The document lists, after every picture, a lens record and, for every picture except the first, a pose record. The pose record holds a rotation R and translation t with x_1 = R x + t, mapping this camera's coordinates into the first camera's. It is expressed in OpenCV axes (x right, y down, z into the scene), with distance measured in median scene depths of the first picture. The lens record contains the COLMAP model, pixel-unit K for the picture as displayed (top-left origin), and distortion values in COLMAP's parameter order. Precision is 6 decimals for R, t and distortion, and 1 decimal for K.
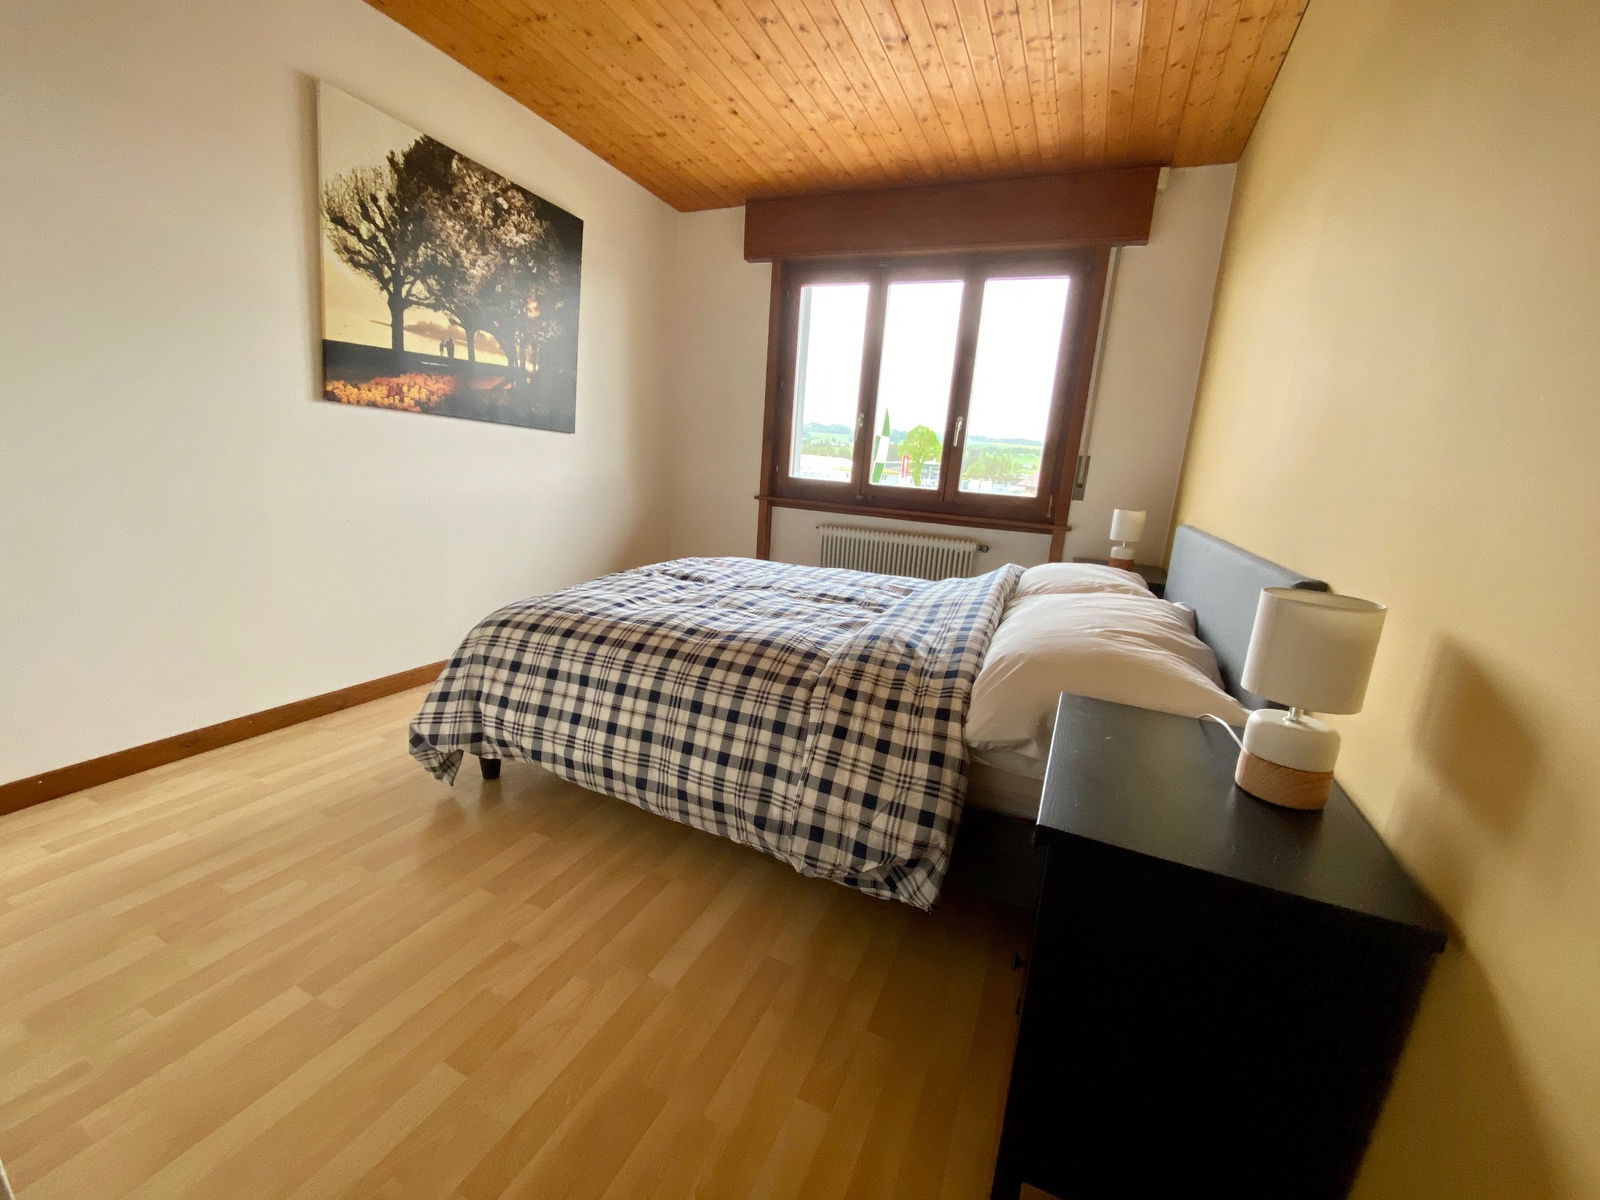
lens RADIAL K [[658.9, 0, 789.0], [0, 658.9, 597.5], [0, 0, 1]] dist [0.013361, -0.000326]
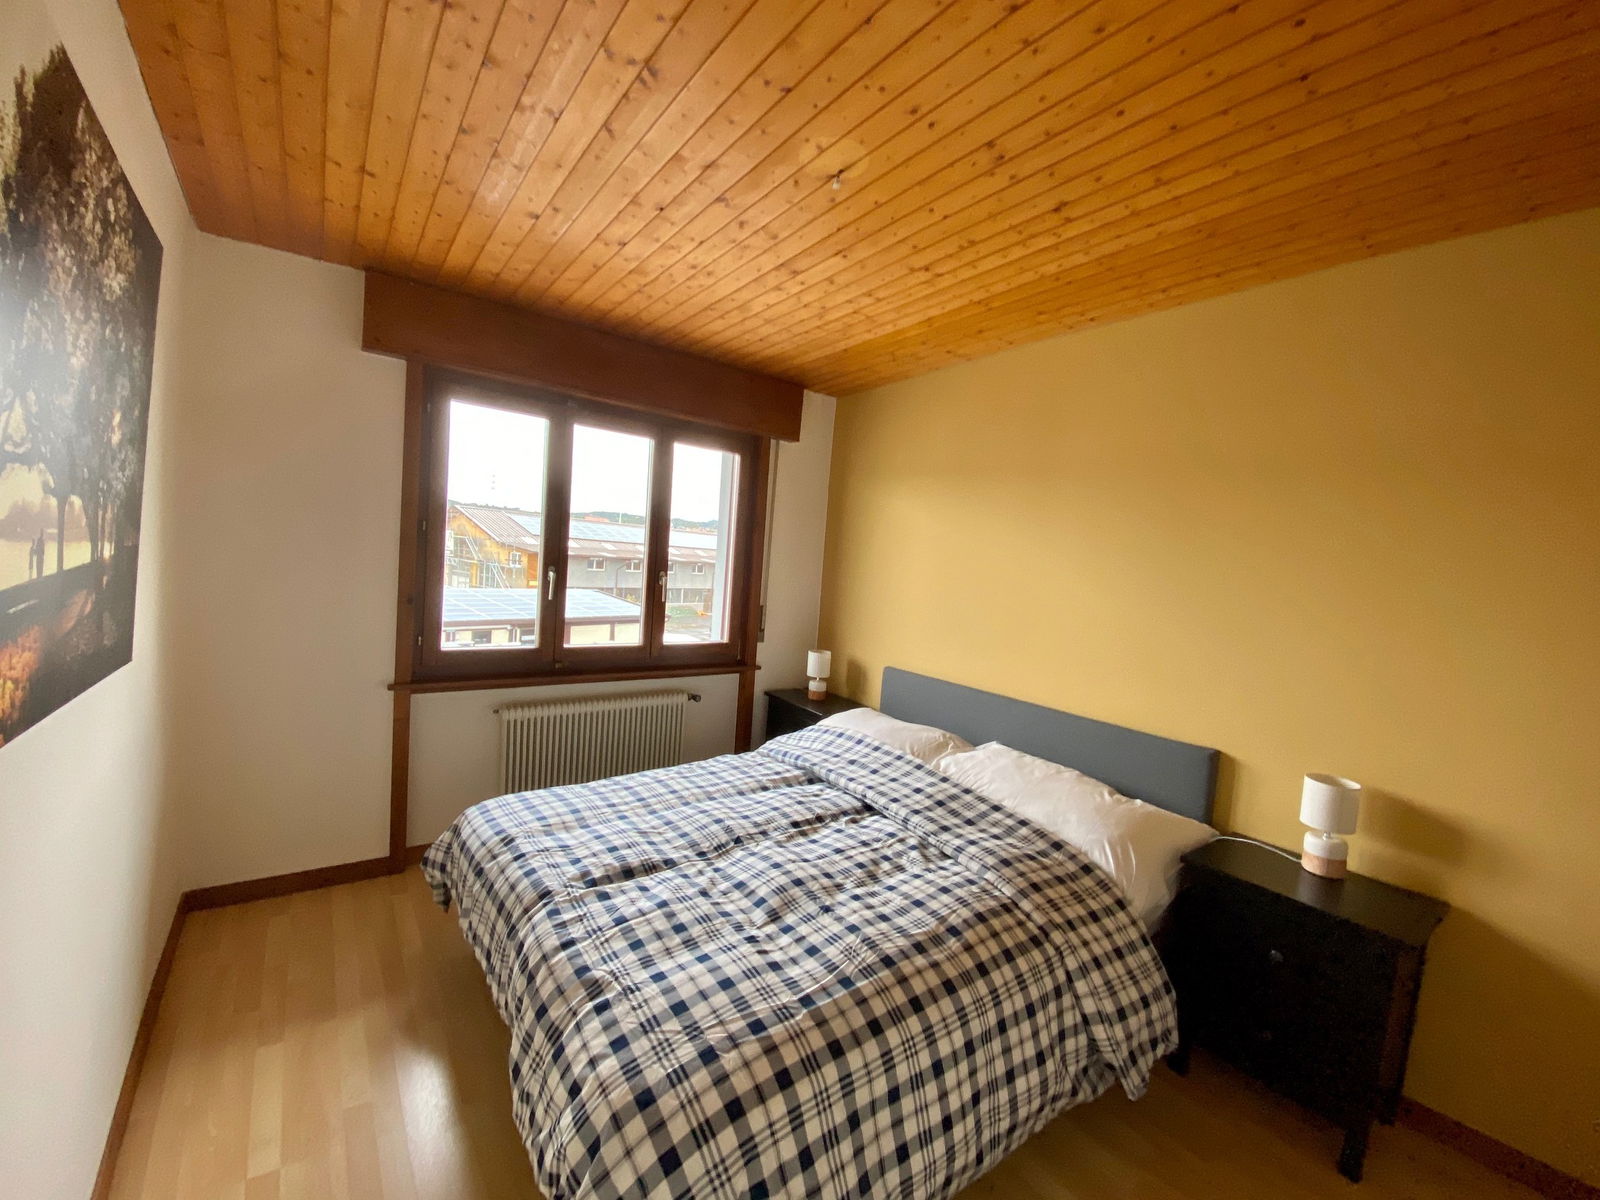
lens RADIAL K [[658.9, 0, 789.0], [0, 658.9, 597.5], [0, 0, 1]] dist [0.013361, -0.000326]
pose [[0.497829, -0.098668, 0.861644, -0.511833], [0.147234, 0.988701, 0.028151, -0.244793], [-0.854686, 0.112849, 0.506731, 0.361753]]
